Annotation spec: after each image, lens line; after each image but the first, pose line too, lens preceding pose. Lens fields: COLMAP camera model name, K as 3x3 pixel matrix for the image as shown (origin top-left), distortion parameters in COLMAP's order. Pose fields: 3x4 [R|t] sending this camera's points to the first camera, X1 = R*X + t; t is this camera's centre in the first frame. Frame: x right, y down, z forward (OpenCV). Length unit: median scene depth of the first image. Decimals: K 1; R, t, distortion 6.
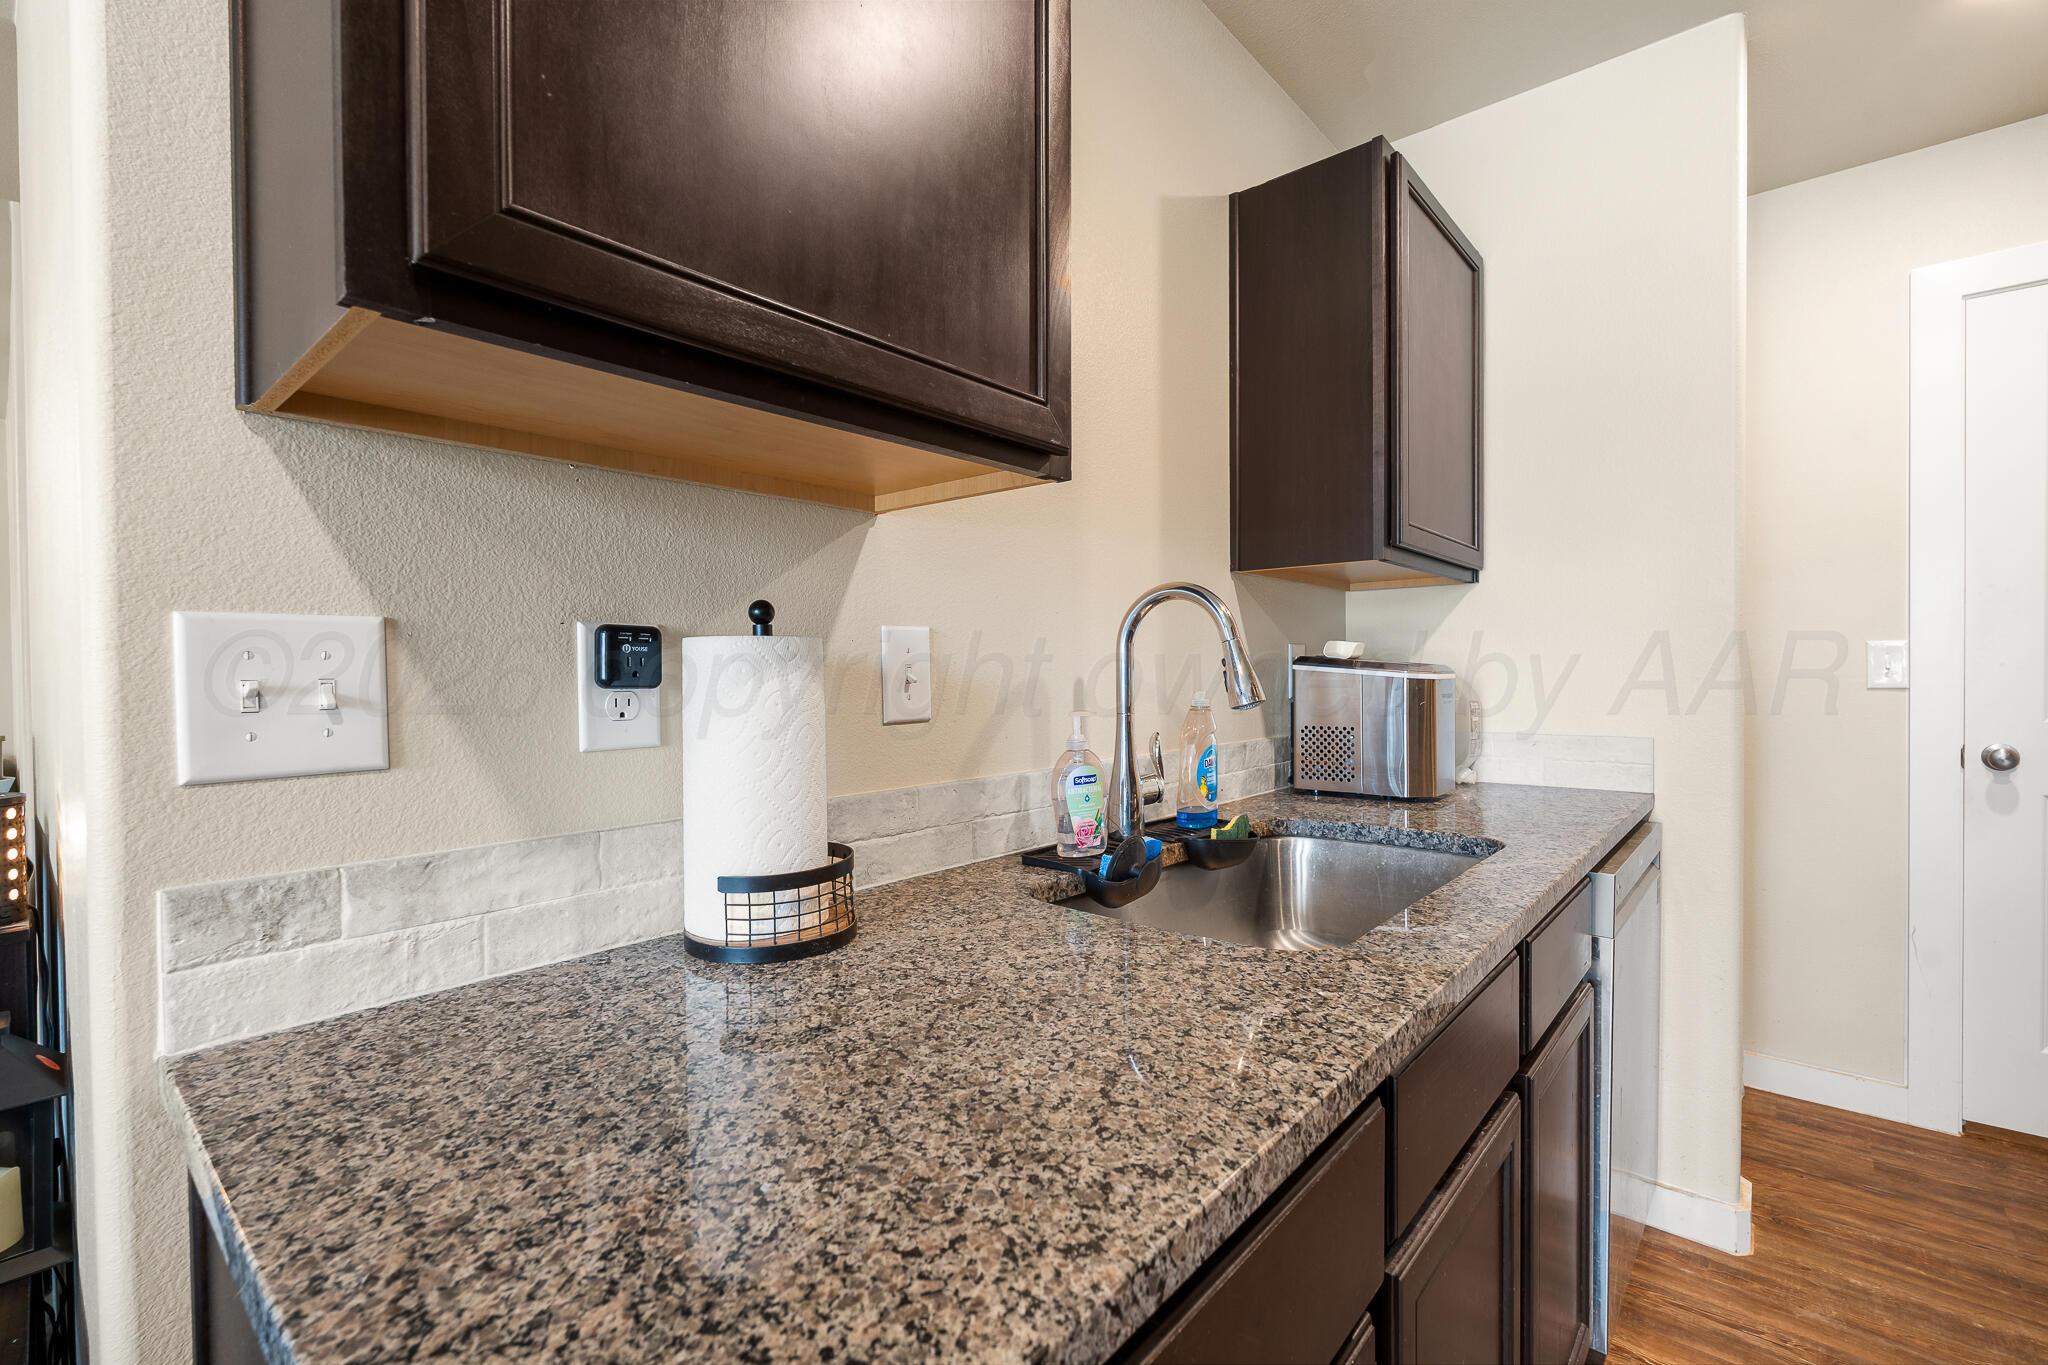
lens RADIAL K [[907.5, 0, 1022.0], [0, 907.5, 681.9], [0, 0, 1]] dist [-0.003020, 0.000002]
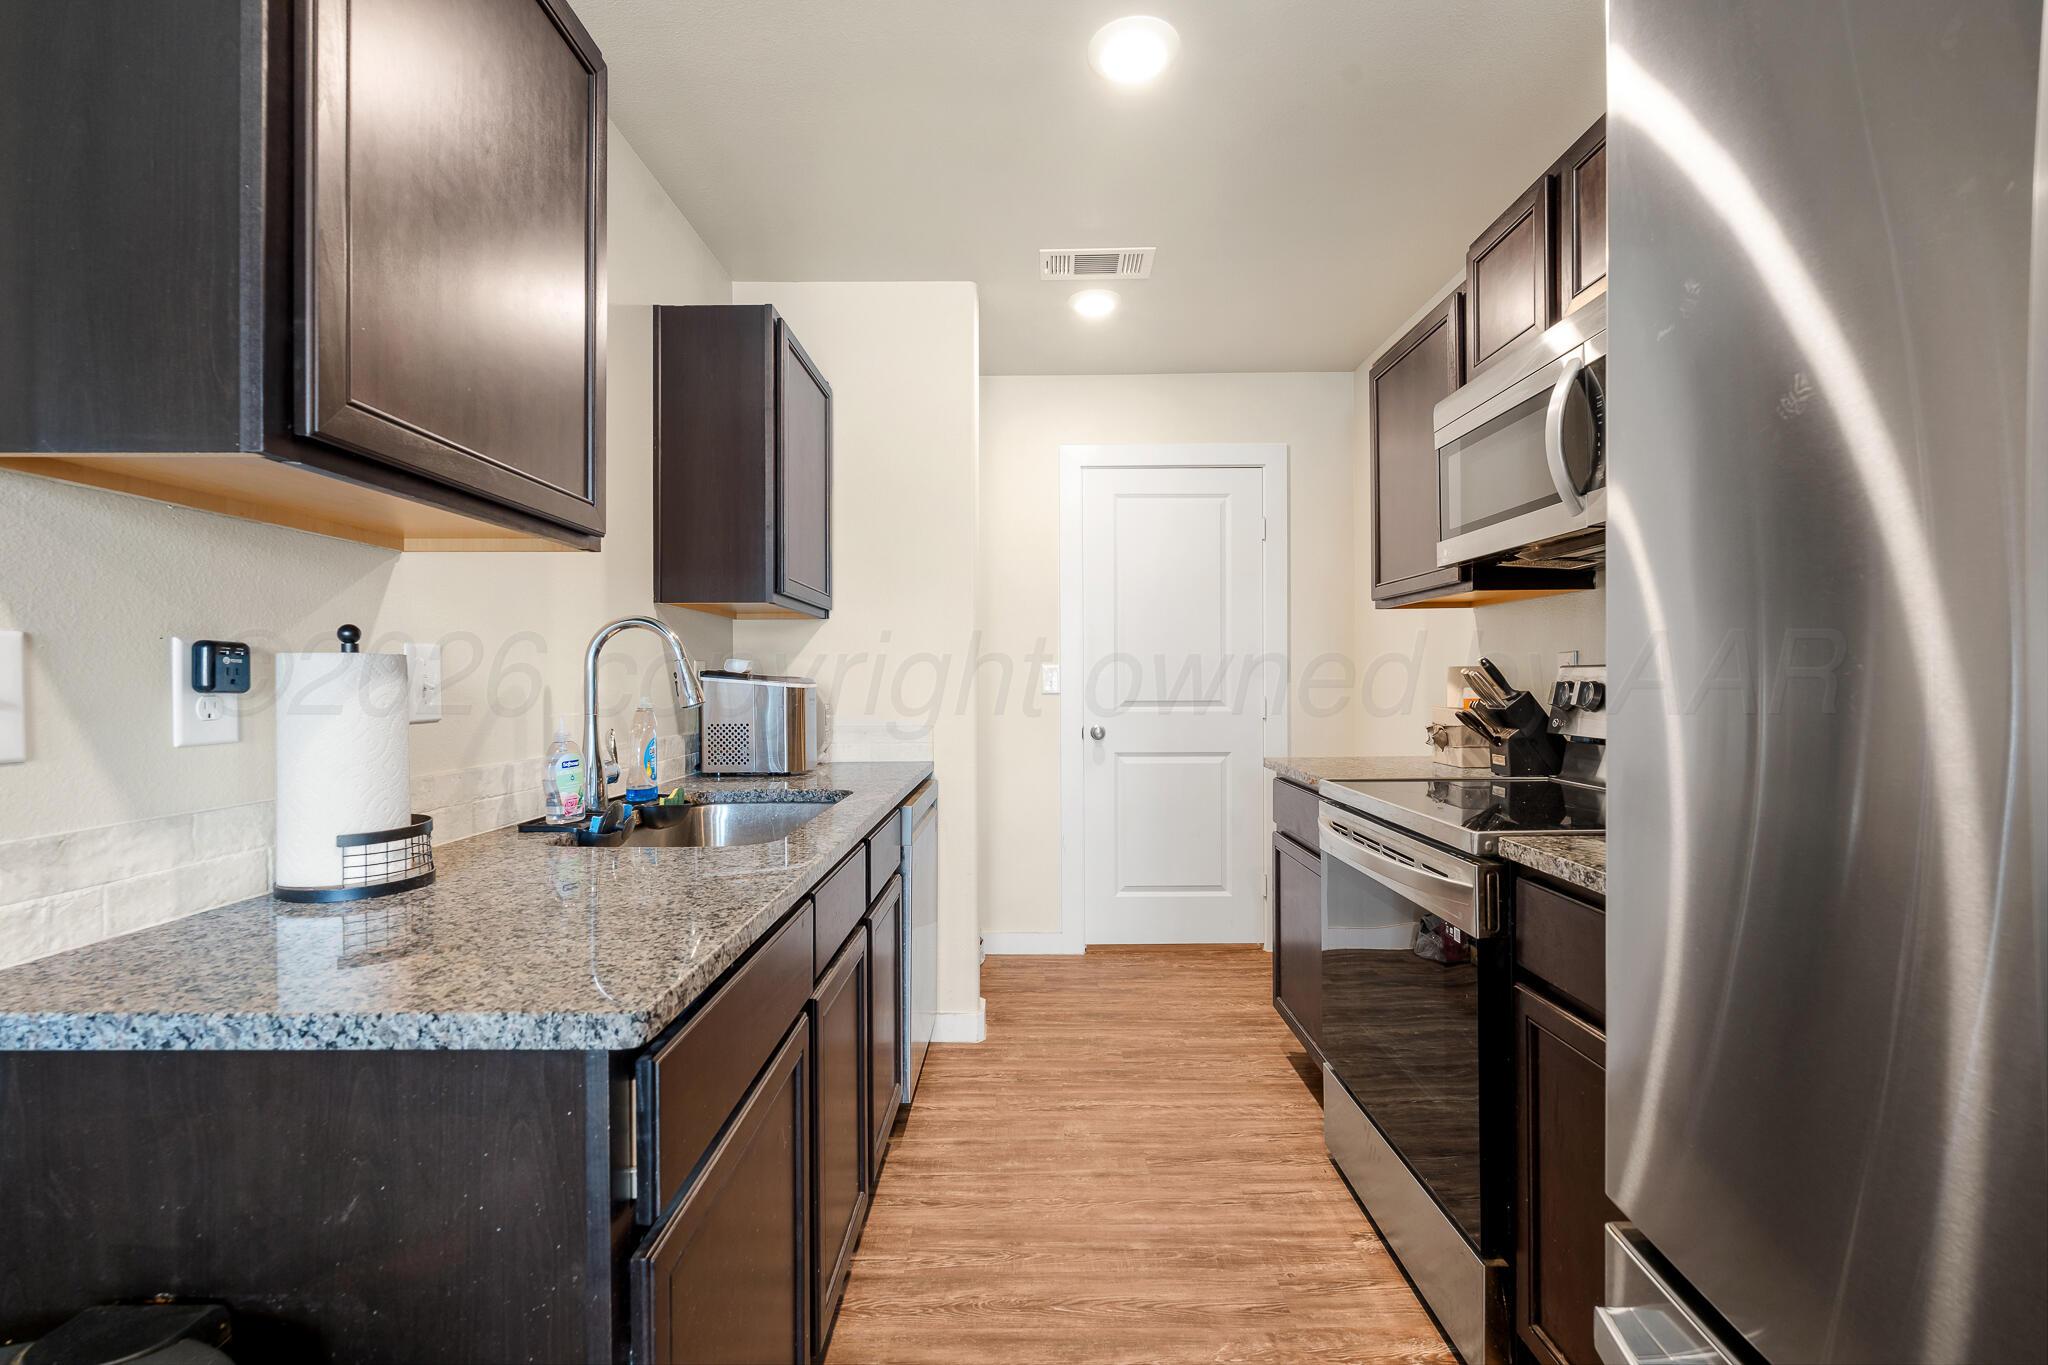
lens RADIAL K [[907.5, 0, 1023.3], [0, 907.5, 682.7], [0, 0, 1]] dist [-0.003020, 0.000002]
pose [[0.764747, 0.002397, 0.644326, -0.297823], [0.005848, 0.999926, -0.010662, 0.008928], [-0.644304, 0.011922, 0.764677, -0.460863]]
